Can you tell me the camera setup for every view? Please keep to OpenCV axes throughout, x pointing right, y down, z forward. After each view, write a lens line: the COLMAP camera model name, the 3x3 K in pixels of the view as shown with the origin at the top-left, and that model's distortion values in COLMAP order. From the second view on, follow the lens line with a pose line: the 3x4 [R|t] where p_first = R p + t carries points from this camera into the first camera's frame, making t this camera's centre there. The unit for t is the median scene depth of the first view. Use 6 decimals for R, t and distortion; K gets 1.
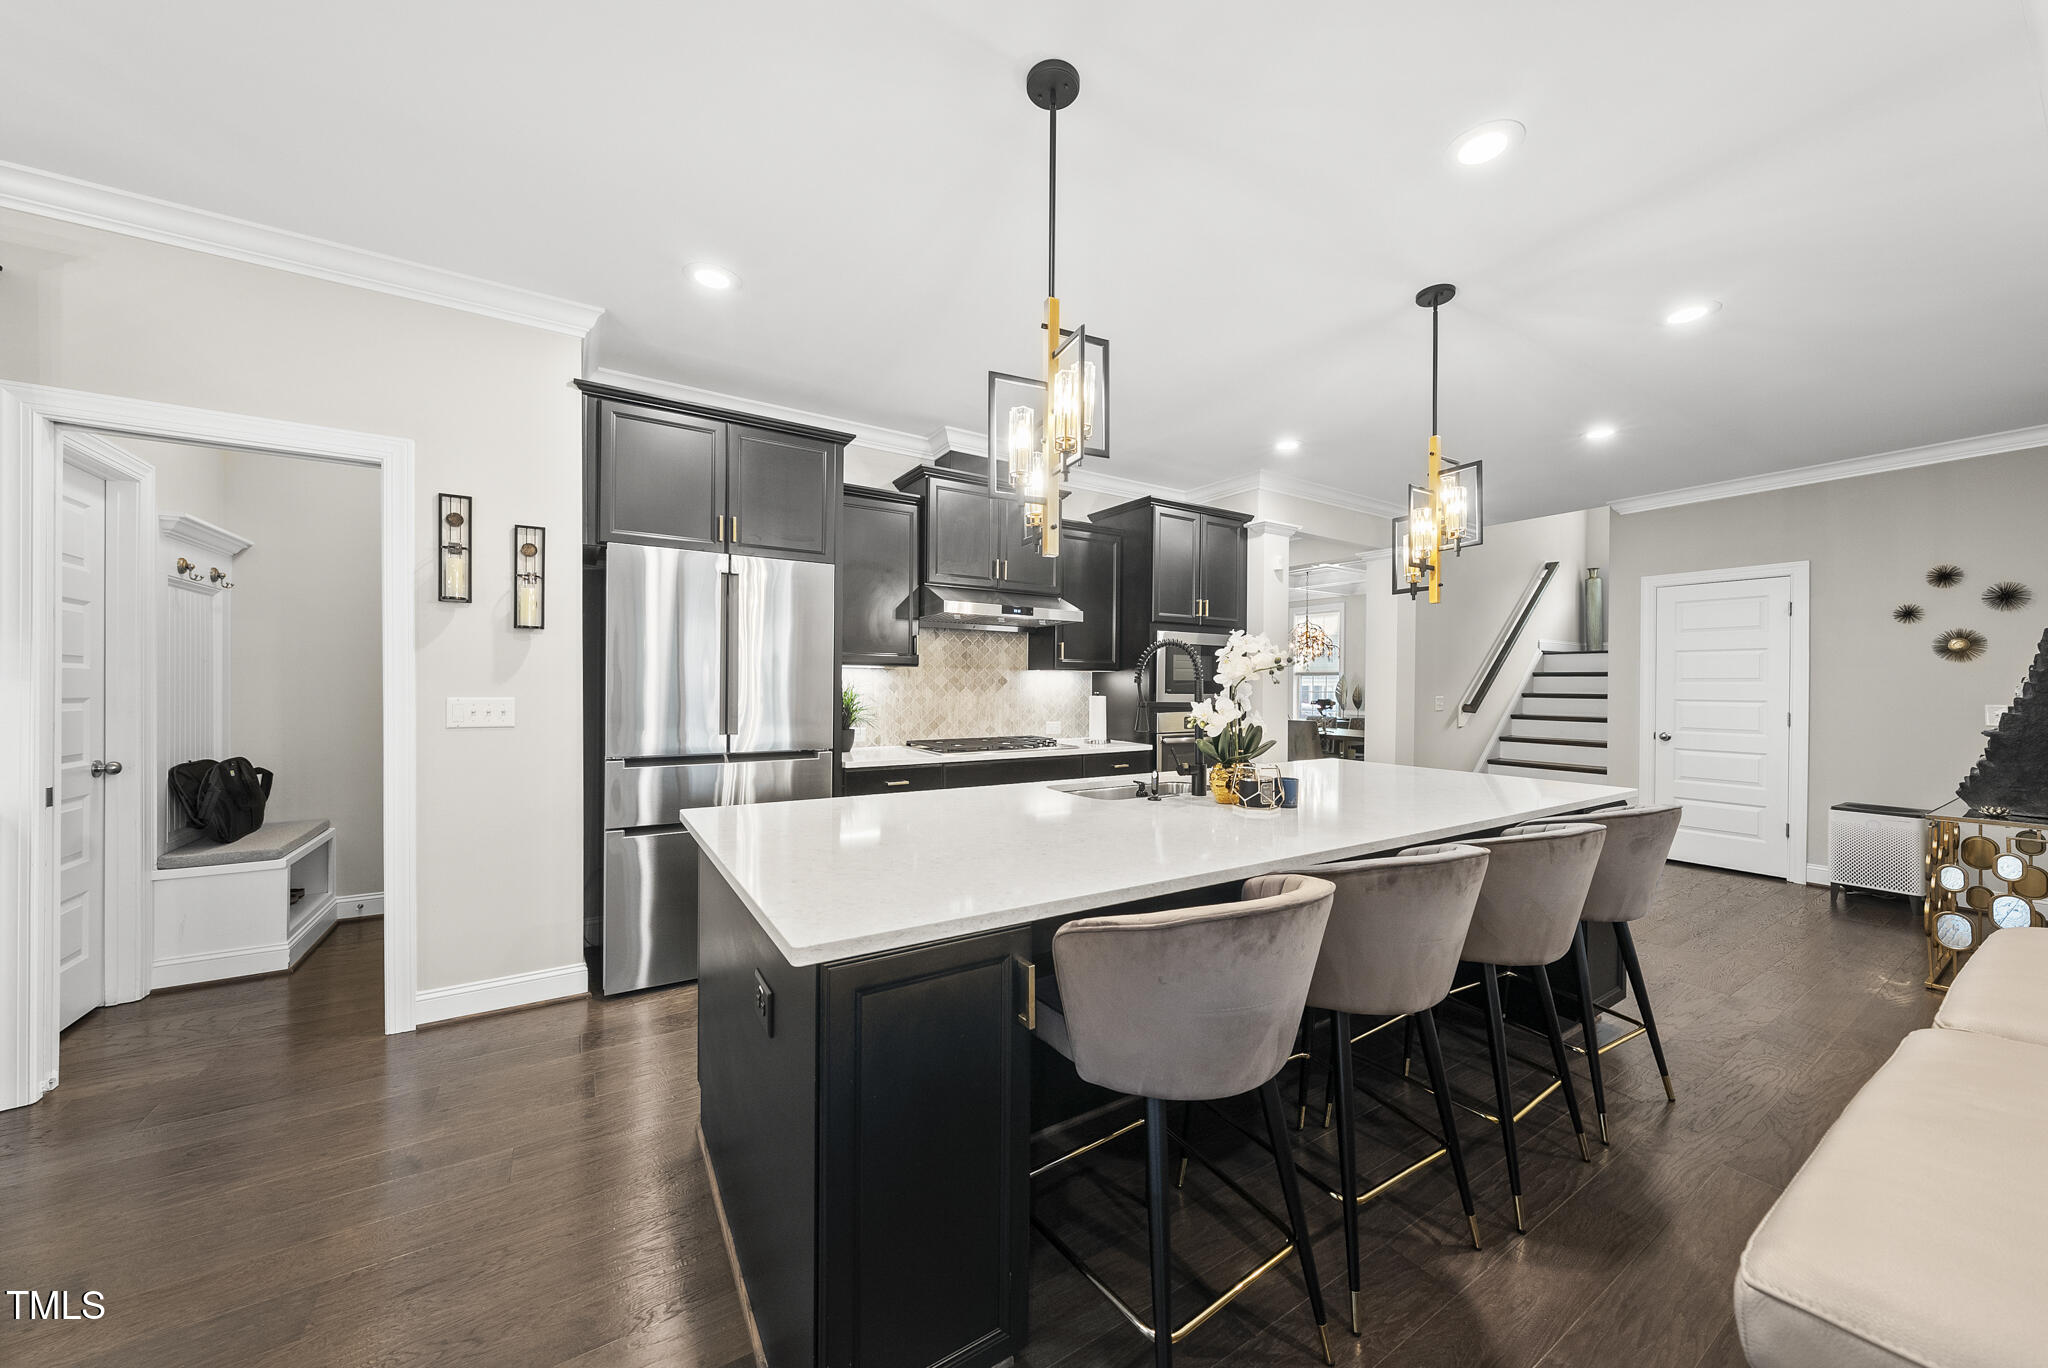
lens RADIAL K [[708.0, 0, 1024.2], [0, 708.0, 689.4], [0, 0, 1]] dist [-0.002815, 0.000235]
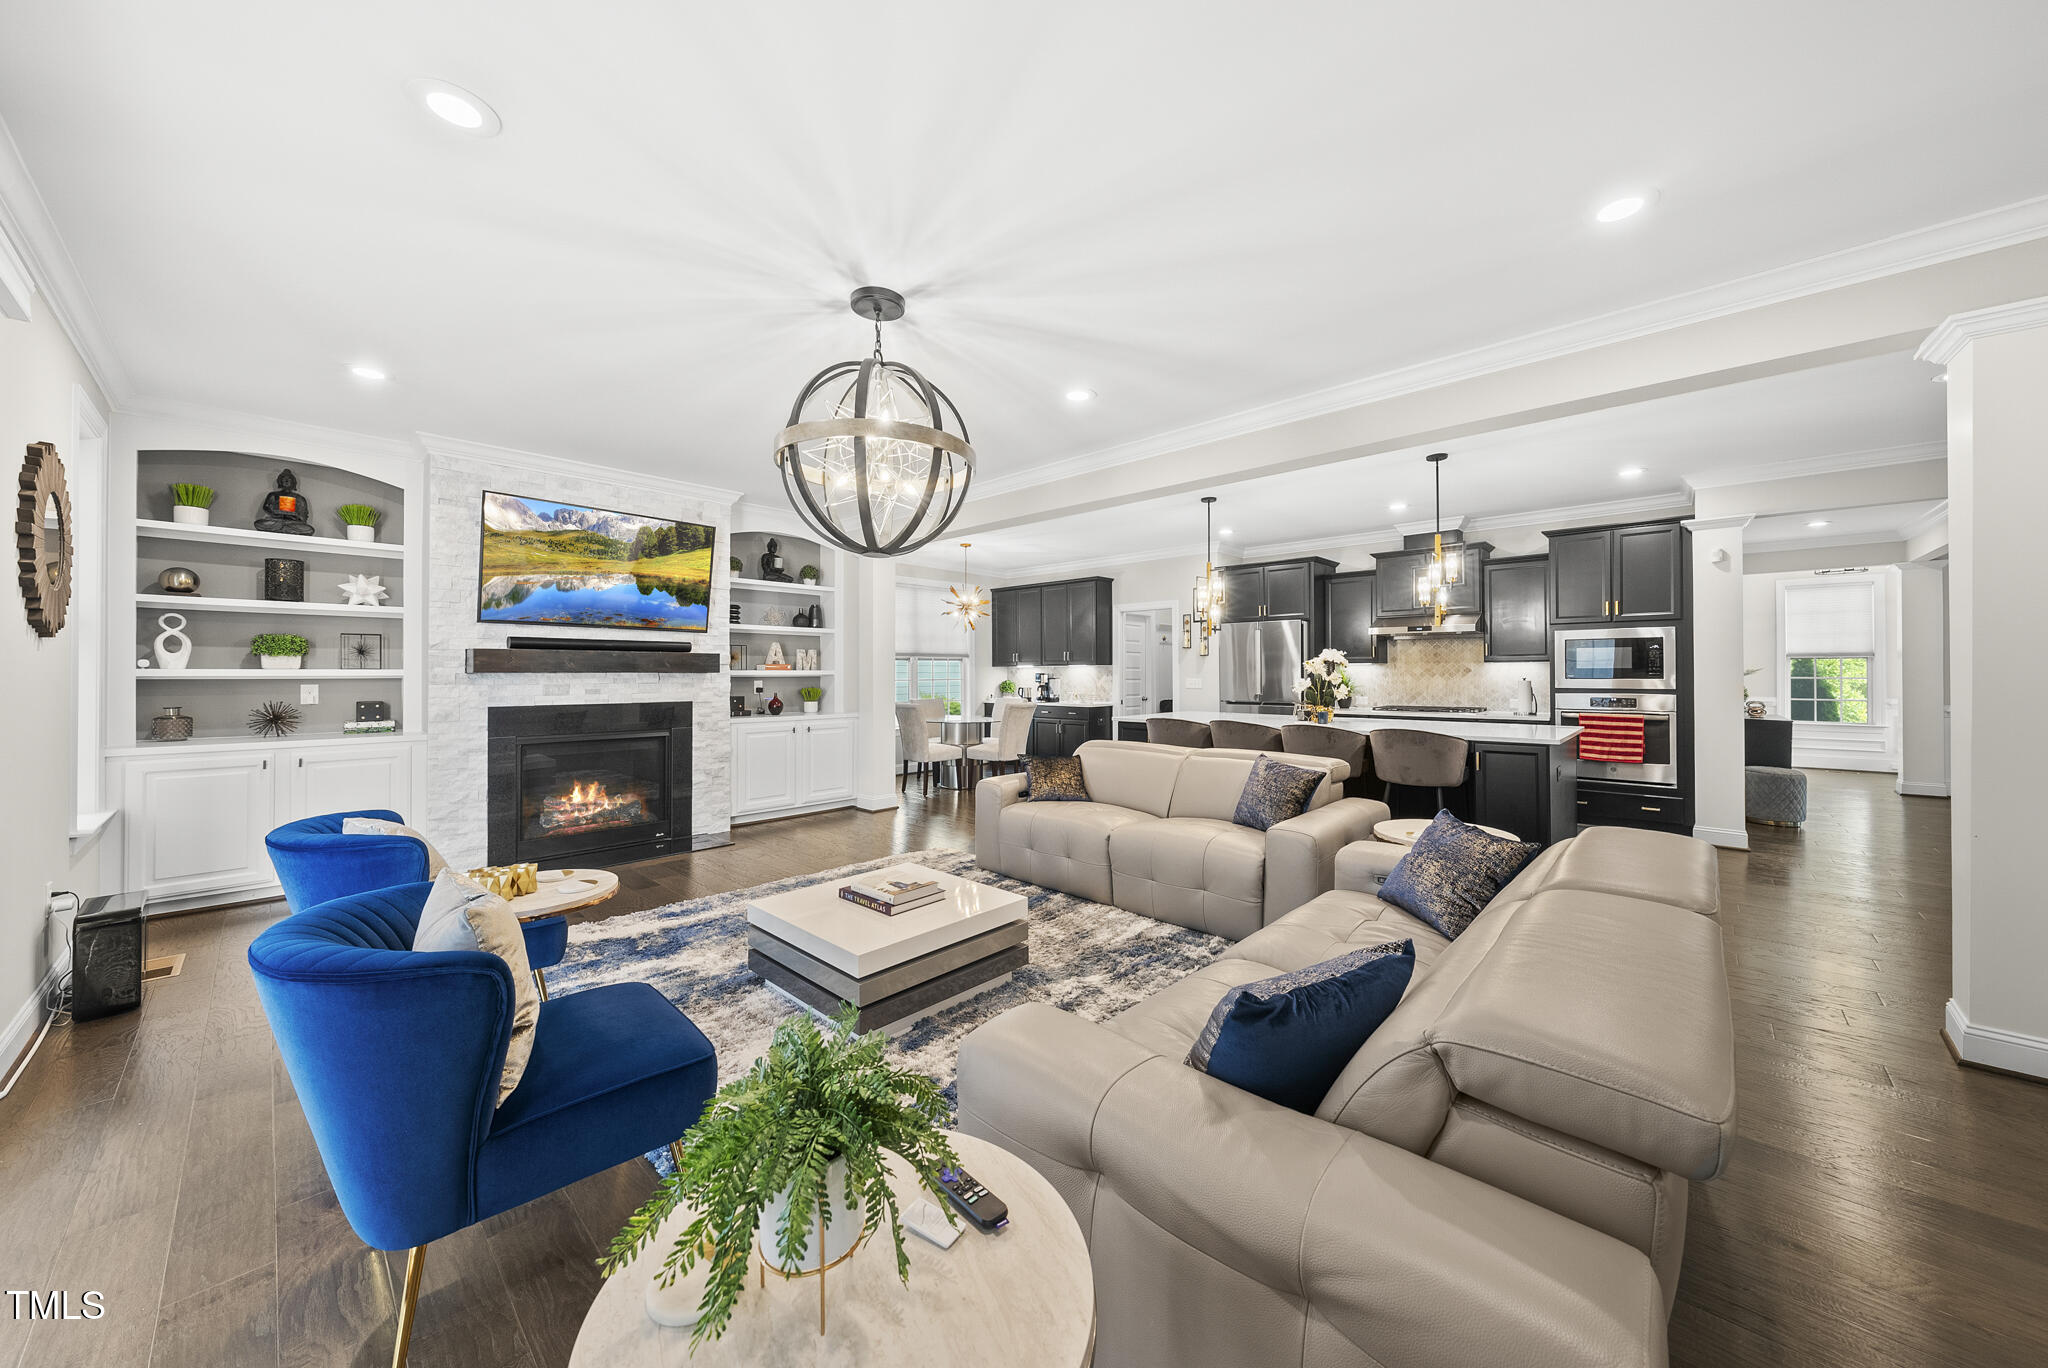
lens RADIAL K [[708.0, 0, 1053.9], [0, 708.0, 669.1], [0, 0, 1]] dist [-0.002815, 0.000235]
pose [[0.269723, -0.015150, -0.962819, 1.705866], [-0.001520, 0.999868, -0.016159, 0.016540], [0.962937, 0.005822, 0.269664, -0.345730]]
